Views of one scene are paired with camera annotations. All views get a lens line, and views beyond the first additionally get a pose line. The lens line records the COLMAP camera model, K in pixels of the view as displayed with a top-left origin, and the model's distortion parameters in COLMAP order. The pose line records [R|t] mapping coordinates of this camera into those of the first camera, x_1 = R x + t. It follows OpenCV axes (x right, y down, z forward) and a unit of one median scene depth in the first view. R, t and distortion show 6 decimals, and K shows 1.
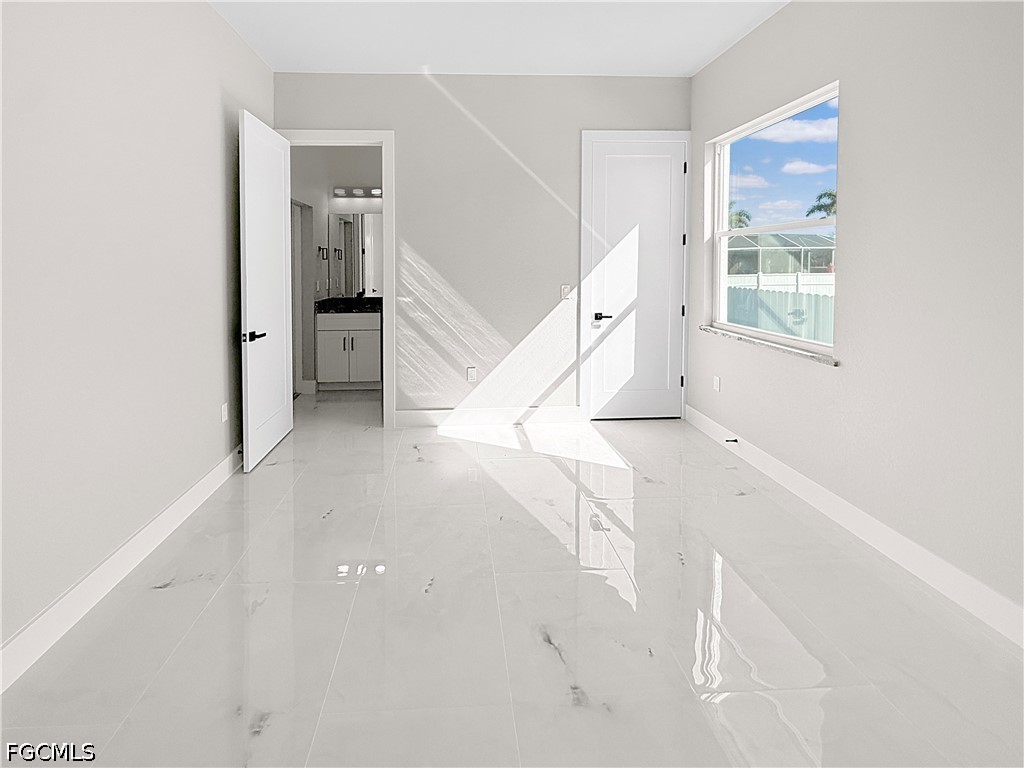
lens RADIAL K [[409.1, 0, 509.9], [0, 409.1, 385.5], [0, 0, 1]] dist [0.000561, -0.000084]
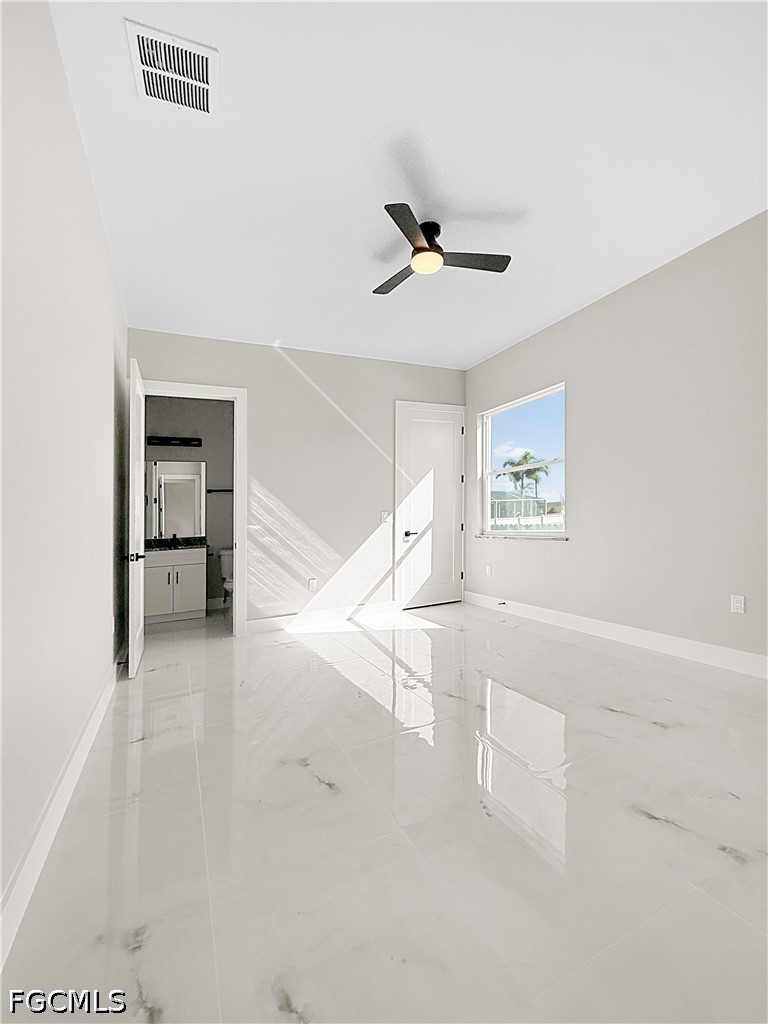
lens RADIAL K [[409.1, 0, 384.0], [0, 409.1, 512.0], [0, 0, 1]] dist [0.000561, -0.000084]
pose [[0.996457, -0.022537, 0.081022, 0.028854], [0.041436, 0.969937, -0.239803, 0.072673], [-0.073182, 0.242310, 0.967435, -0.282444]]
